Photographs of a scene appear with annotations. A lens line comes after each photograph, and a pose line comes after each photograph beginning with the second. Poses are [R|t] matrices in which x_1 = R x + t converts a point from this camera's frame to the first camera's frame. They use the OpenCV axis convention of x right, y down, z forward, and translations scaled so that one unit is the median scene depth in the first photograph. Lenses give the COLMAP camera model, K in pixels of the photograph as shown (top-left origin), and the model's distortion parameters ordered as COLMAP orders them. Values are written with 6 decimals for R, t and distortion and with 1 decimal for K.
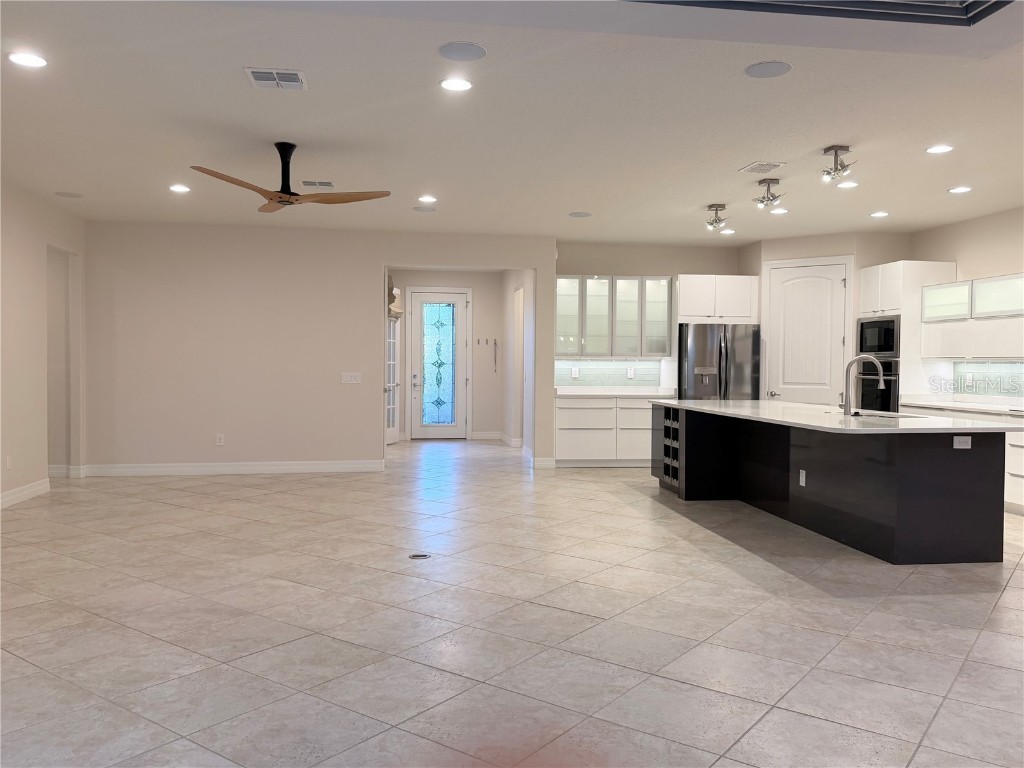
lens RADIAL K [[818.8, 0, 508.5], [0, 818.8, 381.5], [0, 0, 1]] dist [0.096237, -0.153622]
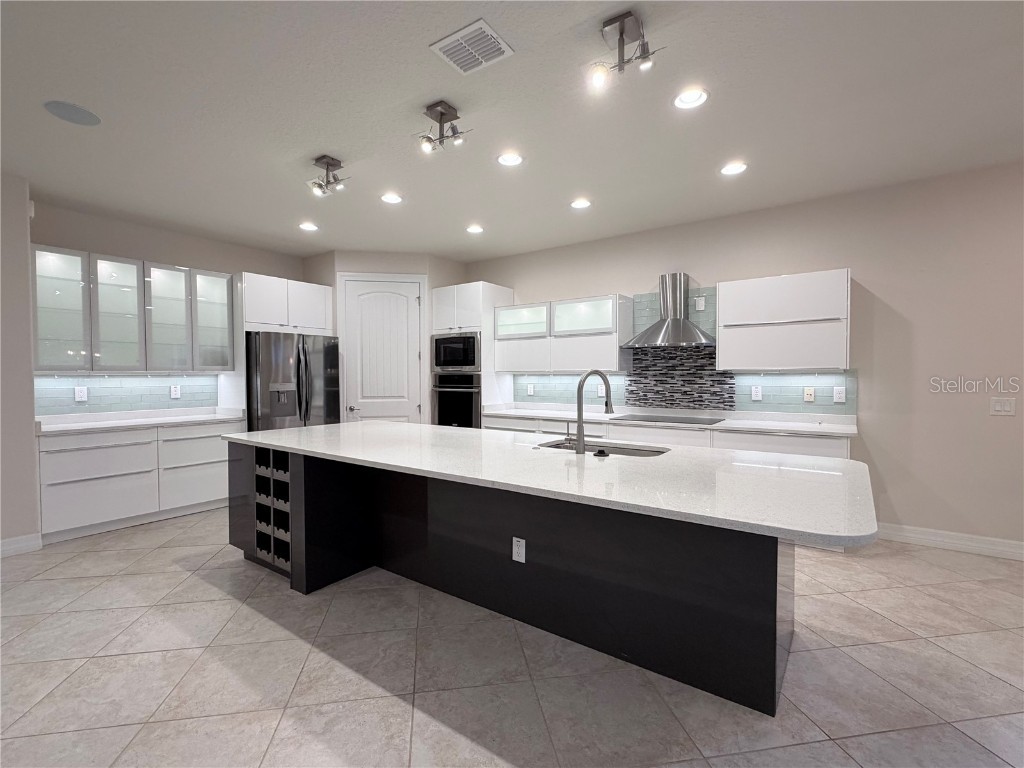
lens RADIAL K [[472.2, 0, 510.5], [0, 472.2, 385.9], [0, 0, 1]] dist [0.000716, 0.000089]
pose [[0.694849, -0.028015, 0.718610, 0.055755], [0.025285, 0.999575, 0.014520, -0.017647], [-0.718711, 0.008081, 0.695262, 0.545829]]
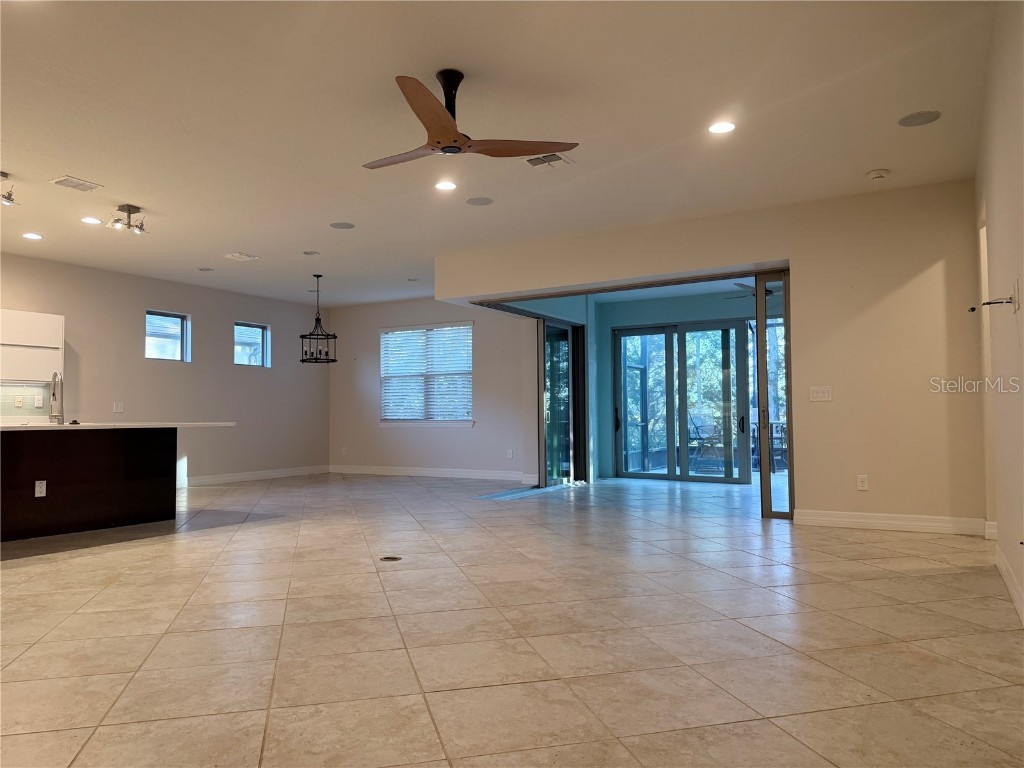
lens RADIAL K [[719.6, 0, 511.0], [0, 719.6, 384.8], [0, 0, 1]] dist [0.075301, -0.108200]
pose [[-0.782366, 0.022693, 0.622405, -0.489396], [0.013488, 0.999719, -0.019495, 0.010249], [-0.622672, -0.006858, -0.782453, 0.997240]]
